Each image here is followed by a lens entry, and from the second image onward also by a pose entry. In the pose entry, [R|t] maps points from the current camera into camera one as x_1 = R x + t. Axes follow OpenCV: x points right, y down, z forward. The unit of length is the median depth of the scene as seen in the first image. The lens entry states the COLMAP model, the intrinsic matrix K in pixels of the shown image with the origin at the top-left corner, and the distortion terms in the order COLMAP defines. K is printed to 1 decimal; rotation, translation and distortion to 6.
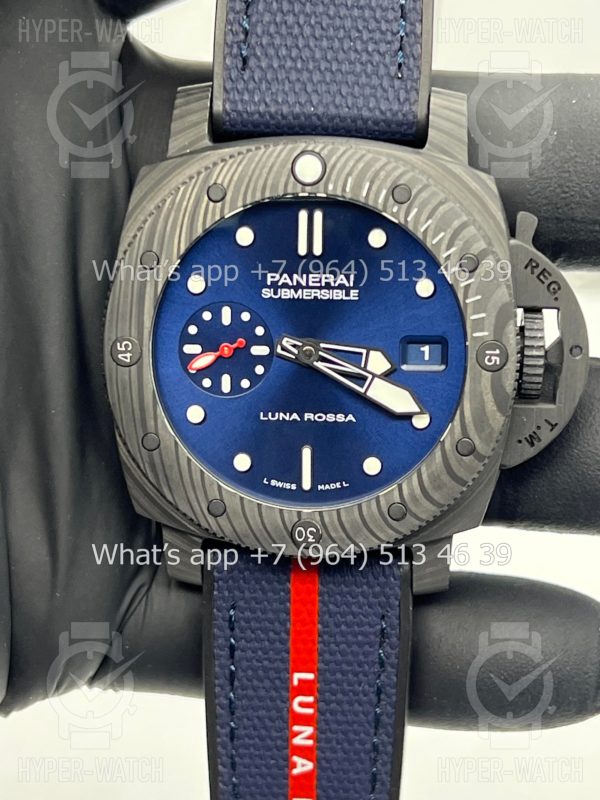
lens RADIAL K [[2044.9, 0, 299.7], [0, 2044.9, 473.5], [0, 0, 1]] dist [0.082792, 1.752592]
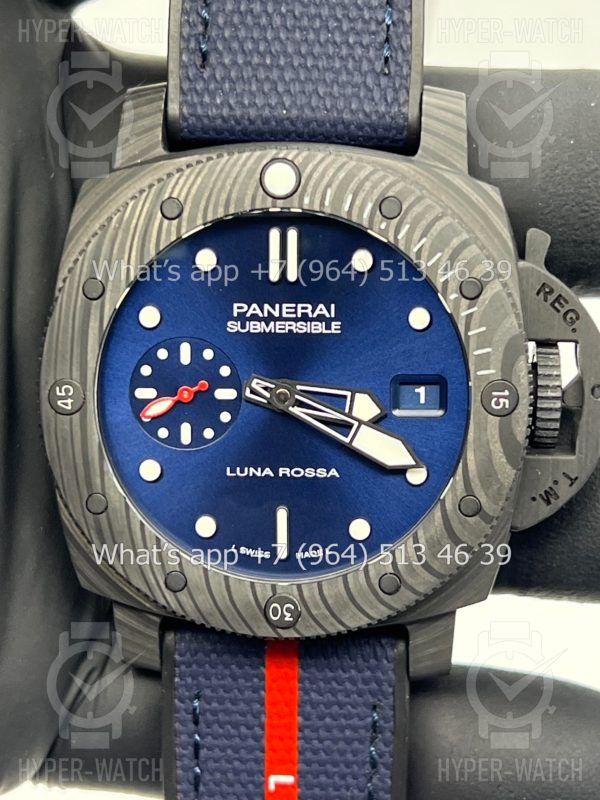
lens RADIAL K [[1923.3, 0, 300.1], [0, 1923.3, 432.9], [0, 0, 1]] dist [0.115489, 3.648377]
pose [[0.999923, -0.010366, 0.006837, 0.005831], [0.010669, 0.998894, -0.045790, -0.007311], [-0.006355, 0.045859, 0.998928, 0.203889]]
